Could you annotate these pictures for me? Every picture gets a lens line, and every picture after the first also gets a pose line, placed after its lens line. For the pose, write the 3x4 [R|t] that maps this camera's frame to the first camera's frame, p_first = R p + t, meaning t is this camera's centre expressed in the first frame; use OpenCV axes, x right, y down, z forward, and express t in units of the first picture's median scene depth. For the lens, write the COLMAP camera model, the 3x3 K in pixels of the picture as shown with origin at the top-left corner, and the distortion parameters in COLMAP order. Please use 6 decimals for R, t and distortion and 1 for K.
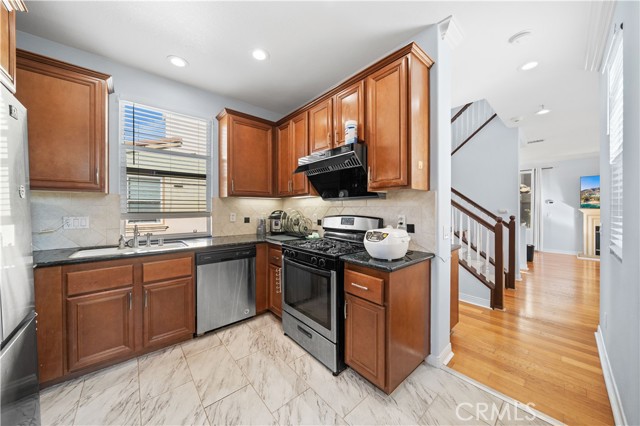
lens RADIAL K [[215.7, 0, 317.9], [0, 215.7, 209.5], [0, 0, 1]] dist [-0.001117, -0.000098]
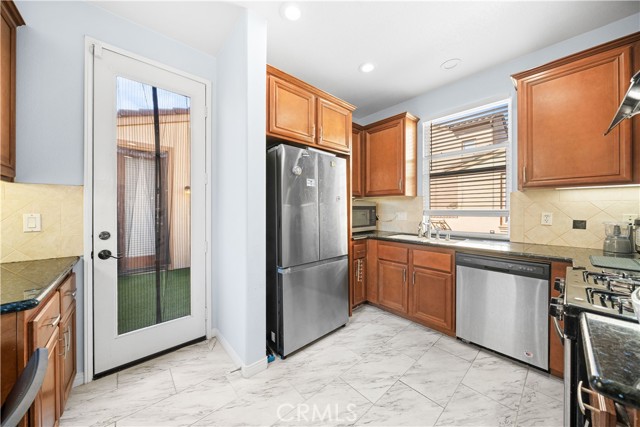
lens RADIAL K [[222.0, 0, 321.9], [0, 222.0, 209.7], [0, 0, 1]] dist [-0.010202, -0.000034]
pose [[0.025160, 0.002468, -0.999680, 0.393025], [-0.003371, 0.999991, 0.002384, 0.011627], [0.999678, 0.003310, 0.025168, 0.351145]]
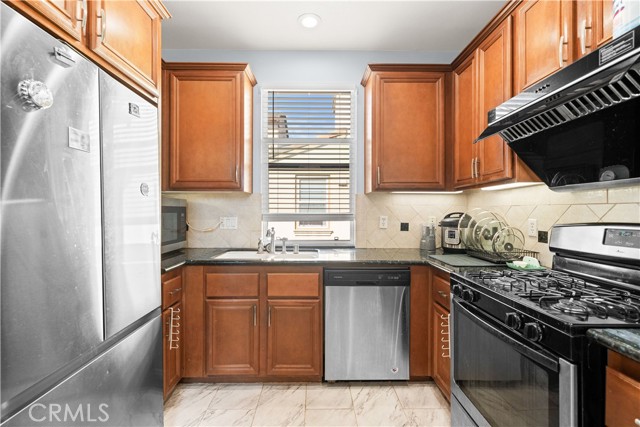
lens RADIAL K [[283.9, 0, 319.0], [0, 283.9, 212.0], [0, 0, 1]] dist [0.001102, 0.000191]
pose [[0.764838, 0.001353, -0.644221, 0.044480], [-0.004276, 0.999986, -0.002975, 0.011027], [0.644208, 0.005030, 0.764834, 0.232198]]
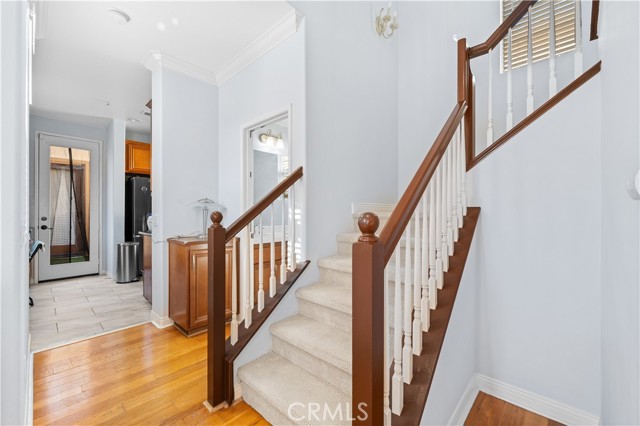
lens RADIAL K [[266.0, 0, 320.0], [0, 266.0, 213.0], [0, 0, 1]] dist [0.001218, 0.000033]
pose [[0.108704, -0.002508, -0.994071, 1.850878], [-0.005612, 0.999979, -0.003137, 0.057541], [0.994058, 0.005919, 0.108687, 1.478235]]
